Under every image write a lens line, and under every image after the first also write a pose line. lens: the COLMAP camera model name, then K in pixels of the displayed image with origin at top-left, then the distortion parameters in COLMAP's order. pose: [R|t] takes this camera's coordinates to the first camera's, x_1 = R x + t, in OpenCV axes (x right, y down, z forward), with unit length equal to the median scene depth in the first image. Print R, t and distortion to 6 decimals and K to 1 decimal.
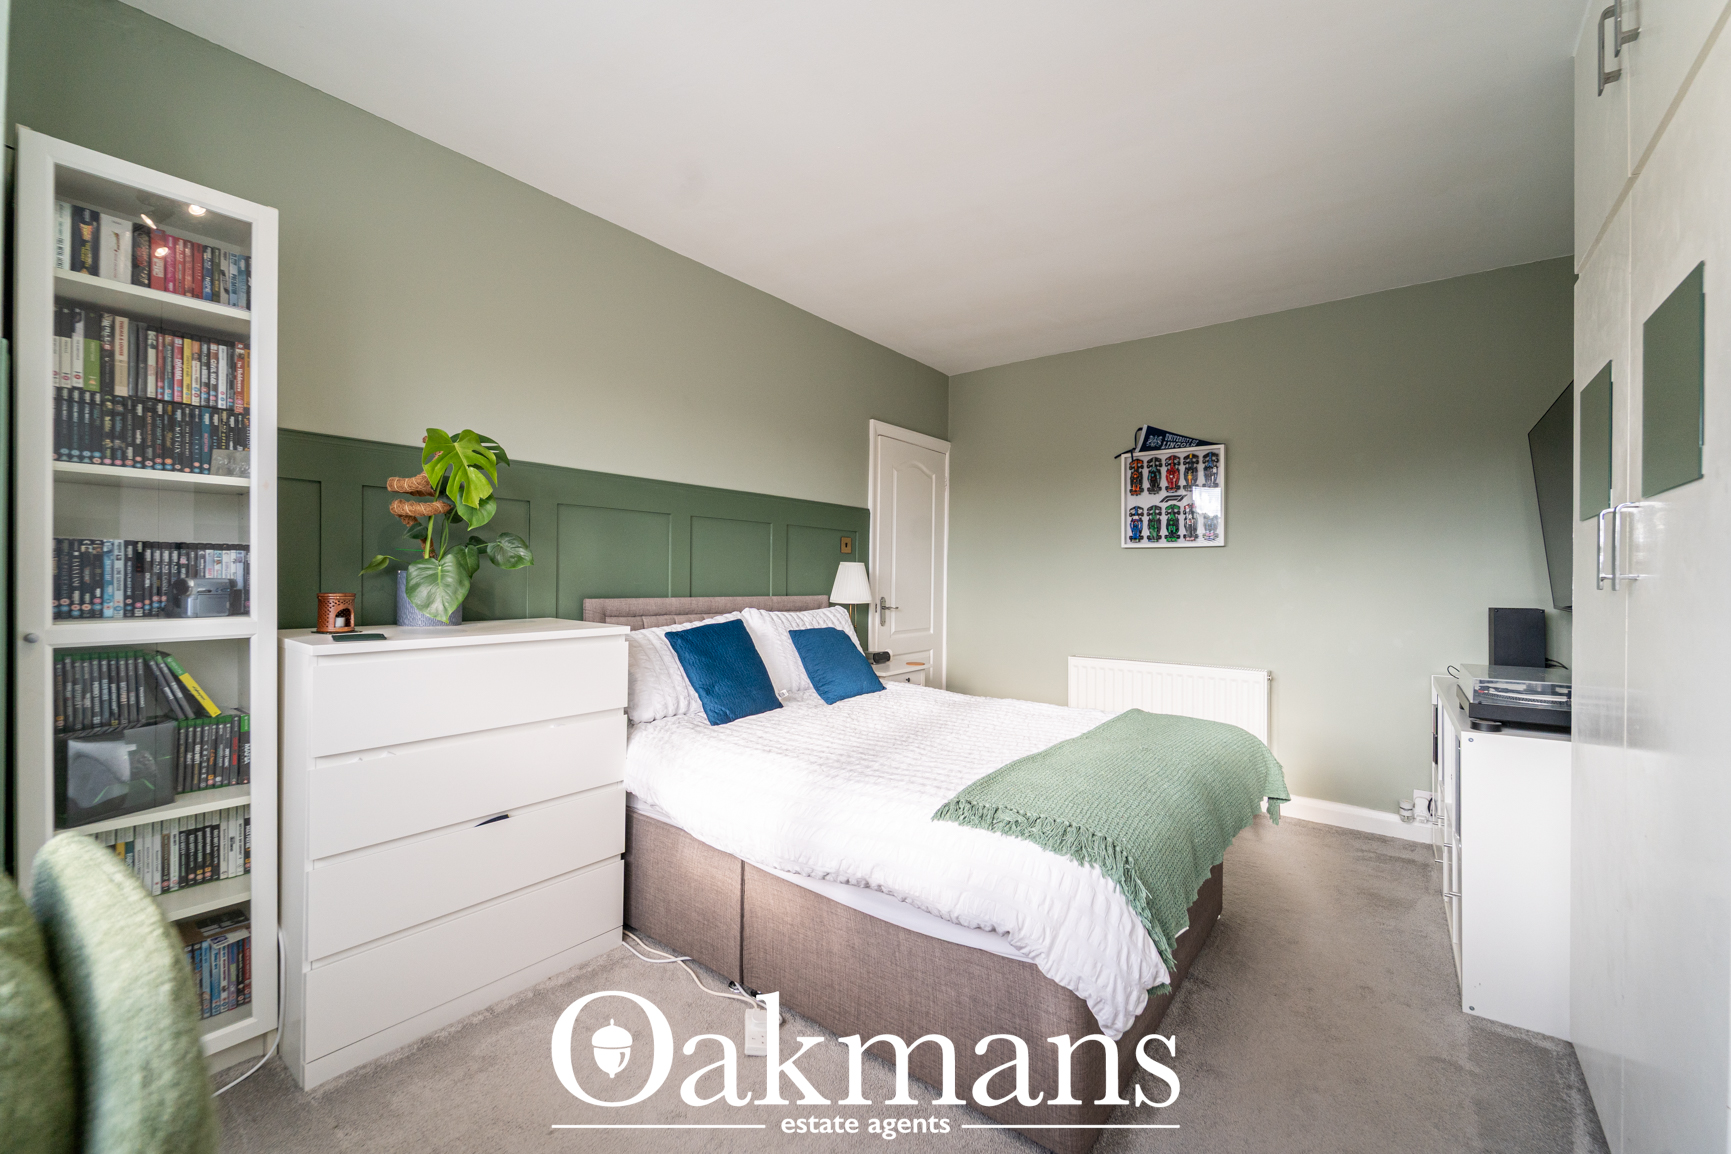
lens RADIAL K [[698.3, 0, 869.7], [0, 698.3, 574.8], [0, 0, 1]] dist [0.000537, -0.000150]
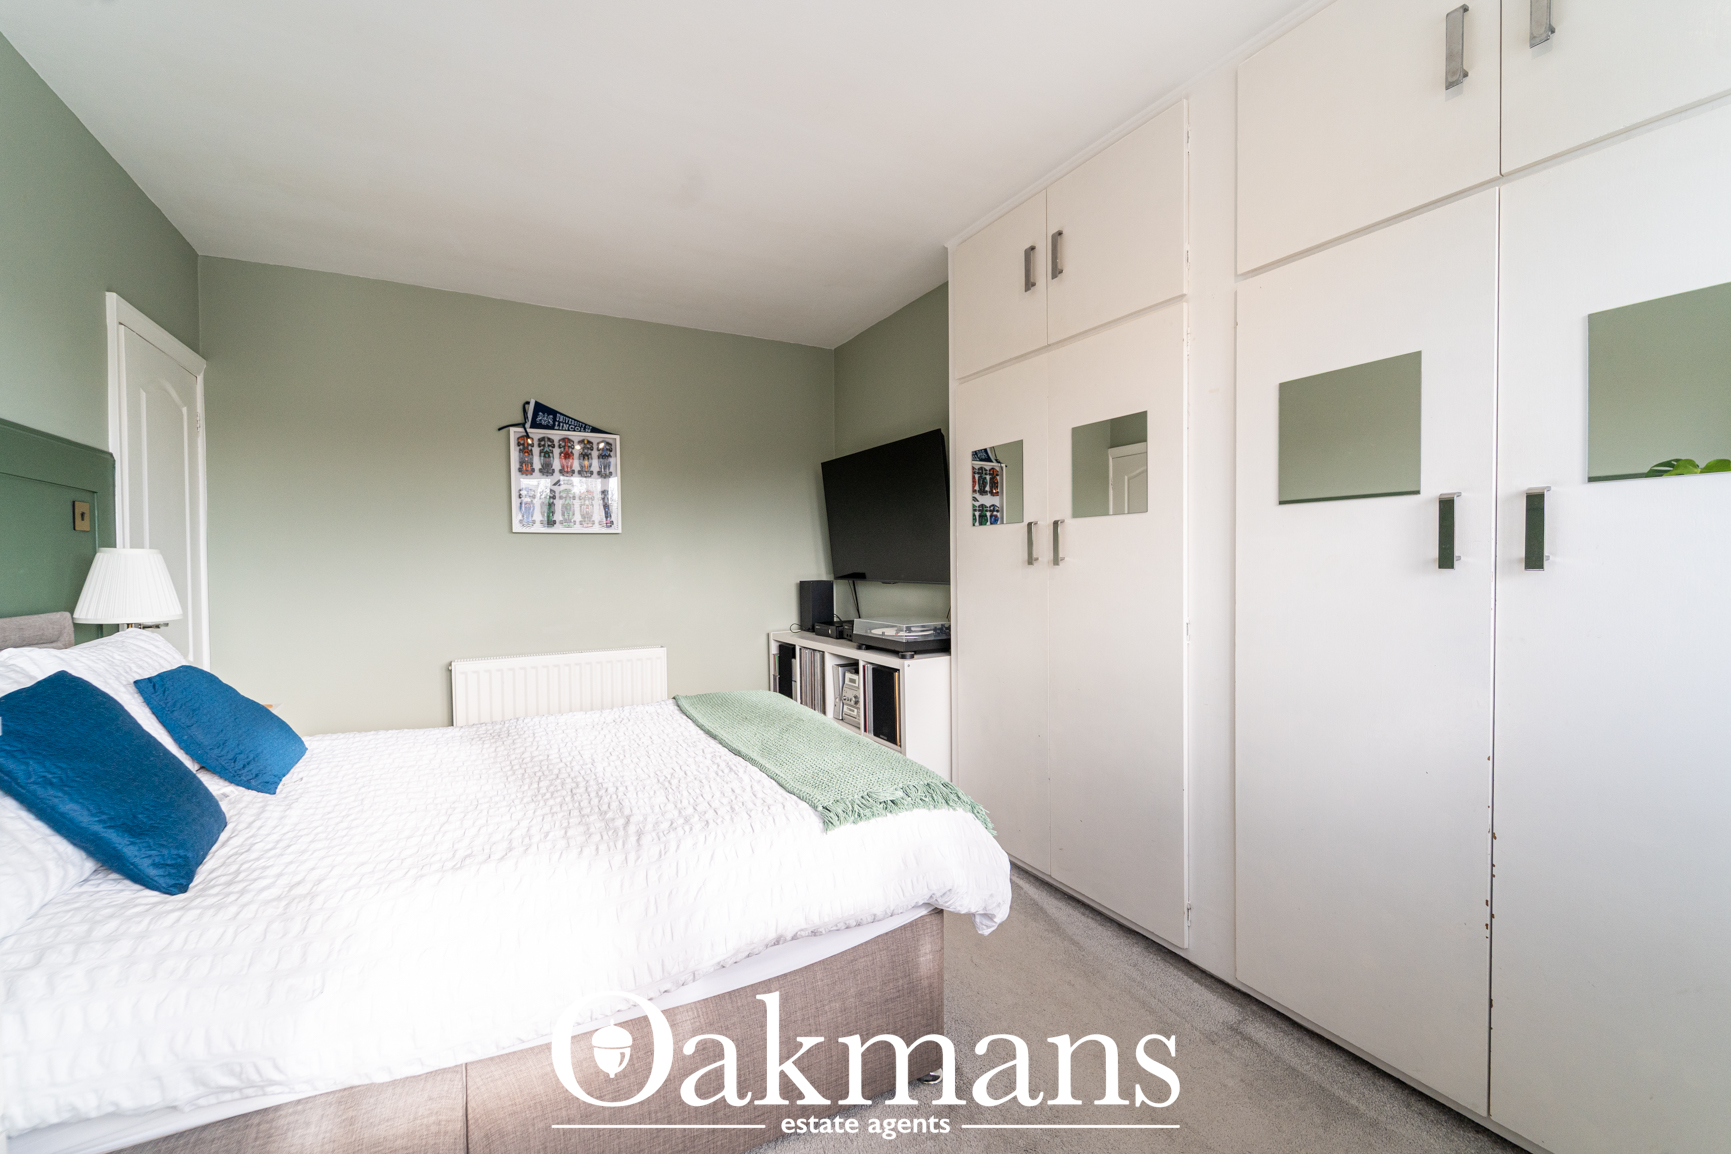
lens RADIAL K [[698.3, 0, 869.7], [0, 698.3, 574.8], [0, 0, 1]] dist [0.000537, -0.000150]
pose [[0.400411, -0.031992, 0.915777, -0.282775], [0.014503, 0.999486, 0.028575, -0.003770], [-0.916221, 0.001840, 0.400669, 0.230888]]
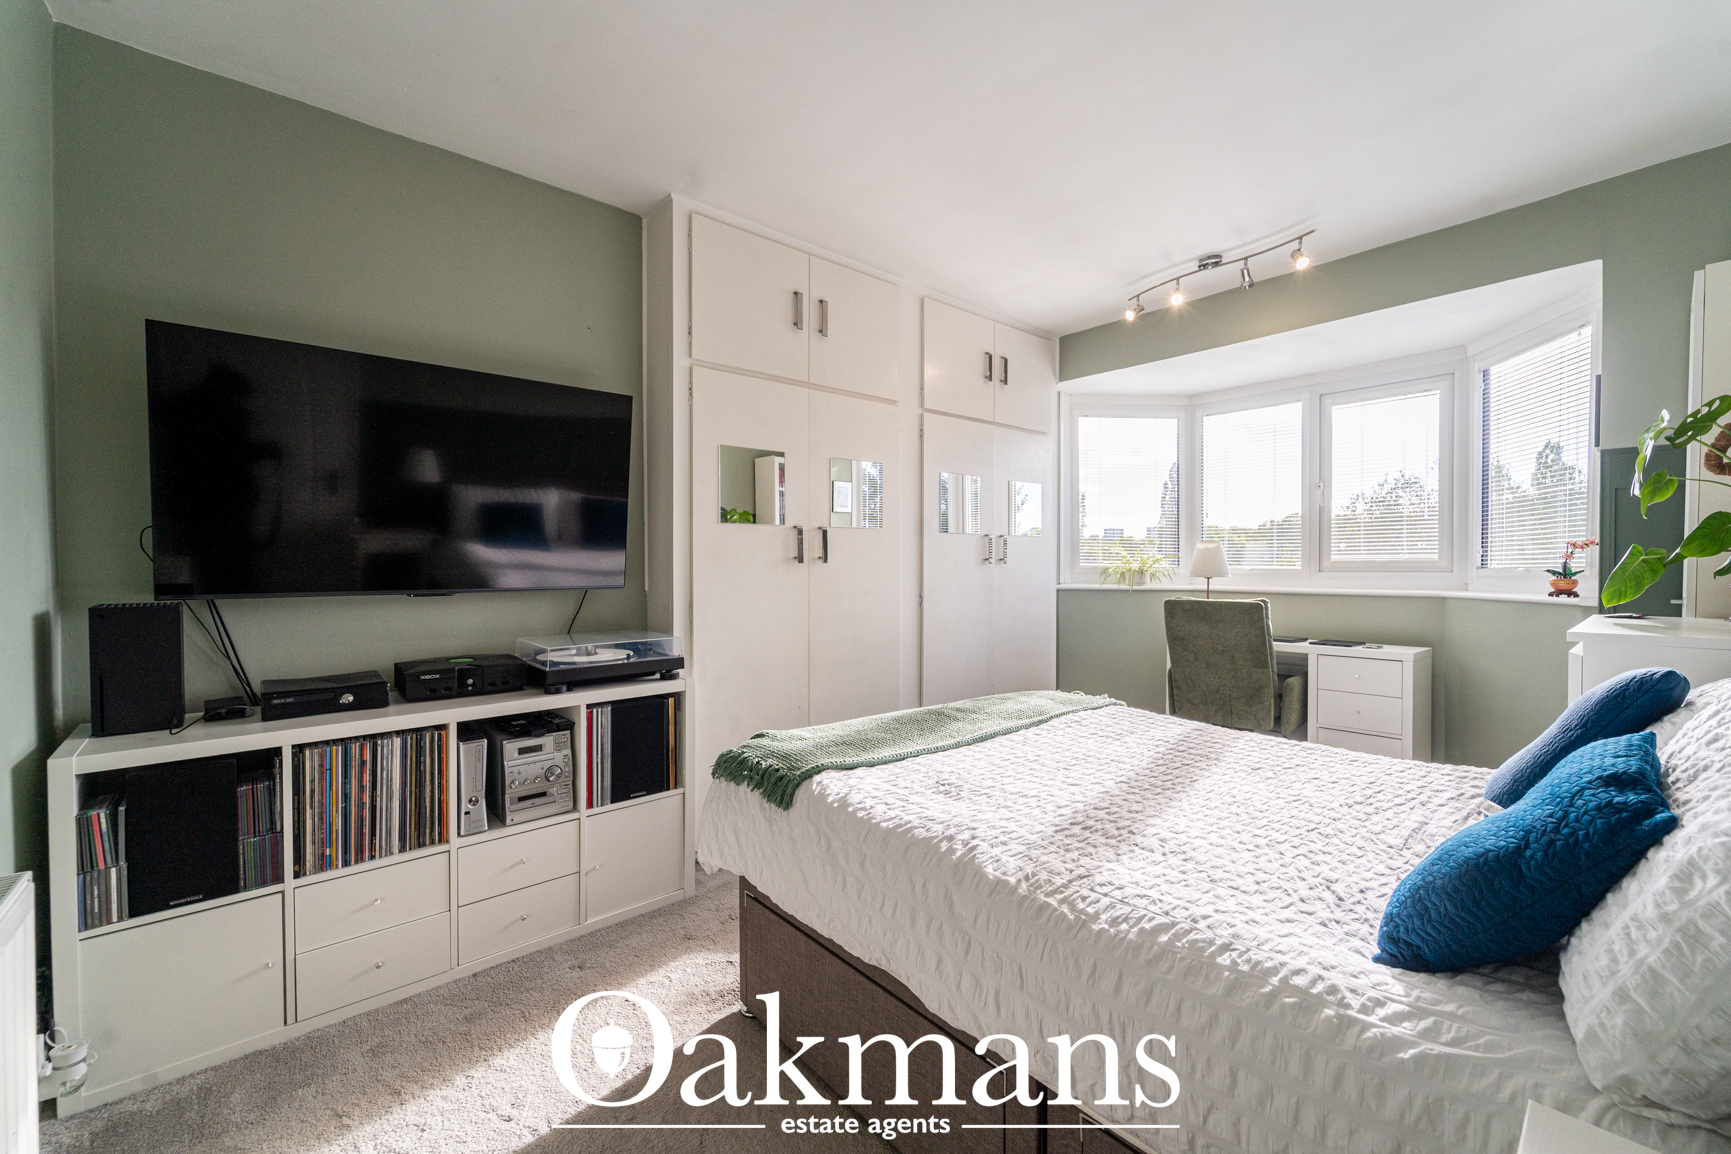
lens RADIAL K [[698.3, 0, 869.7], [0, 698.3, 574.8], [0, 0, 1]] dist [0.000537, -0.000150]
pose [[-0.977584, -0.017171, 0.209844, 0.138649], [-0.012705, 0.999664, 0.022611, 0.002414], [-0.210161, 0.019438, -0.977473, 1.083719]]
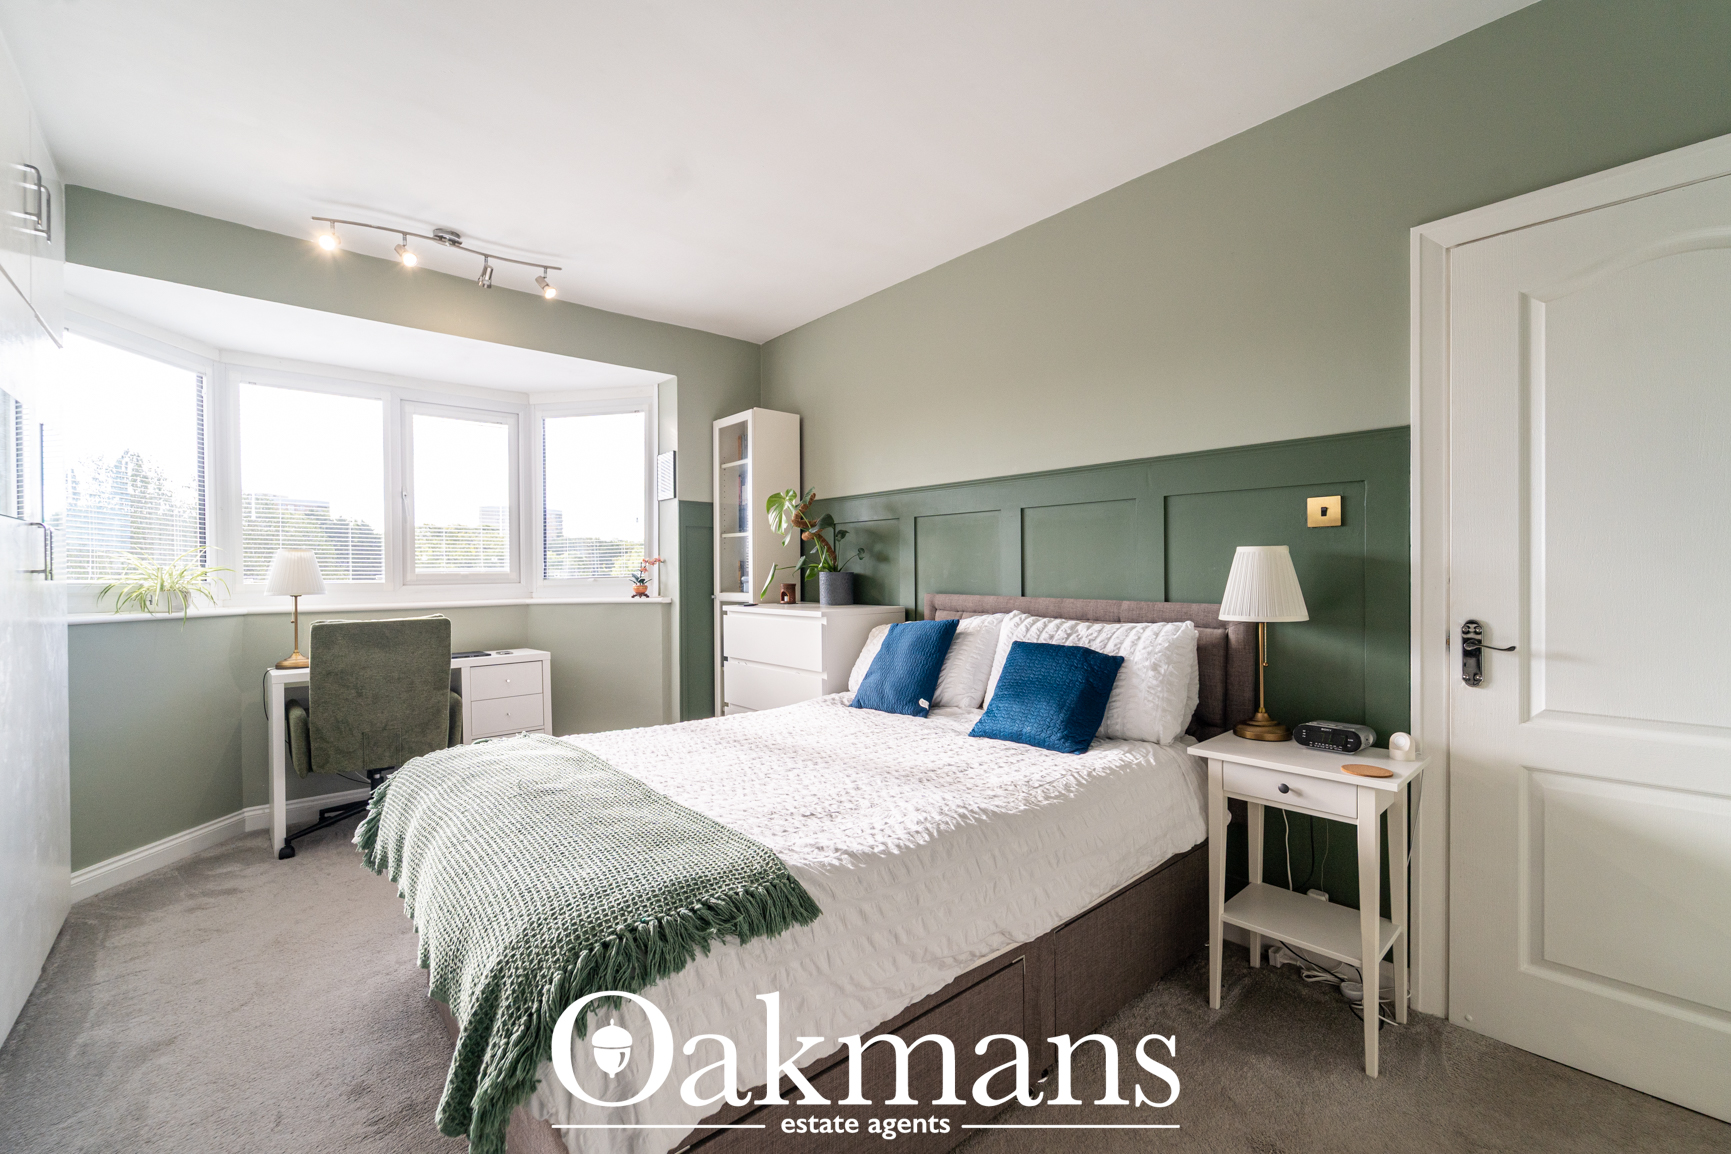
lens RADIAL K [[722.8, 0, 865.5], [0, 722.8, 577.0], [0, 0, 1]] dist [0.000966, 0.000070]
pose [[-0.201090, -0.004658, -0.979562, 0.565189], [0.002489, 0.999983, -0.005266, 0.008336], [0.979570, -0.003497, -0.201075, 0.776622]]
